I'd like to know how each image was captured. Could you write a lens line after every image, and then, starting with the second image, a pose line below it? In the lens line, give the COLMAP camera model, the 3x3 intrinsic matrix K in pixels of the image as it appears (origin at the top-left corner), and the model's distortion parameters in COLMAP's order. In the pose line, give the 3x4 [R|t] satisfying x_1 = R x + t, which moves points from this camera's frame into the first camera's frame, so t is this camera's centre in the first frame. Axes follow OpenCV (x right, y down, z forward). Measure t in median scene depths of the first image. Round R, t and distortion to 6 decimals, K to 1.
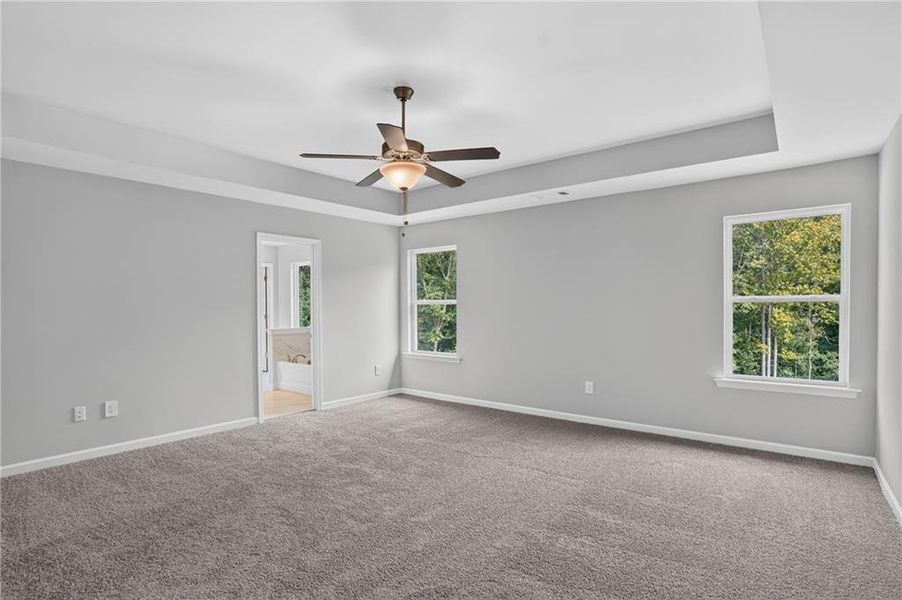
lens RADIAL K [[443.3, 0, 447.0], [0, 443.3, 300.8], [0, 0, 1]] dist [-0.076667, 0.032367]
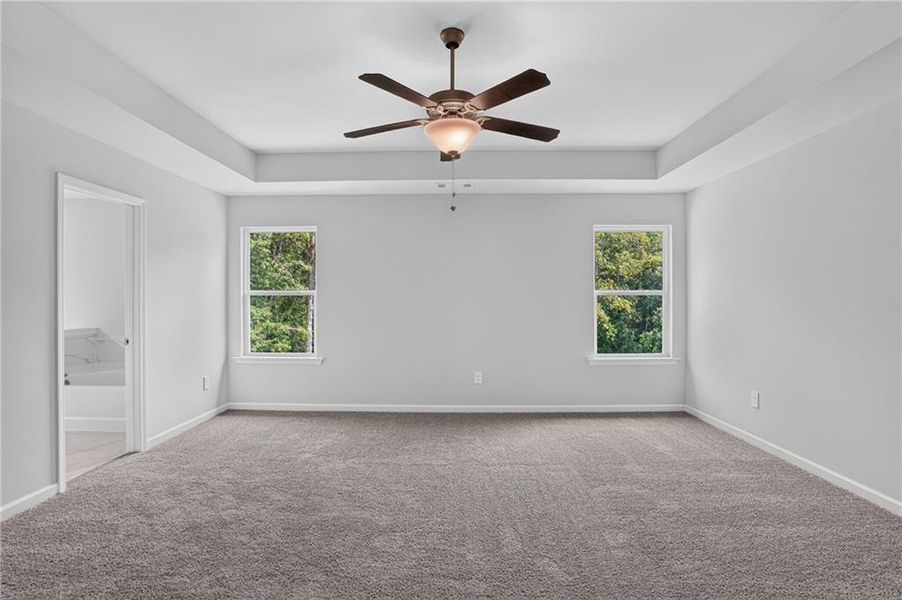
lens RADIAL K [[443.3, 0, 447.0], [0, 443.3, 300.8], [0, 0, 1]] dist [-0.076667, 0.032367]
pose [[0.798579, -0.003830, 0.601878, -0.357430], [-0.008298, 0.999815, 0.017371, 0.000624], [-0.601833, -0.018867, 0.798399, 0.215824]]
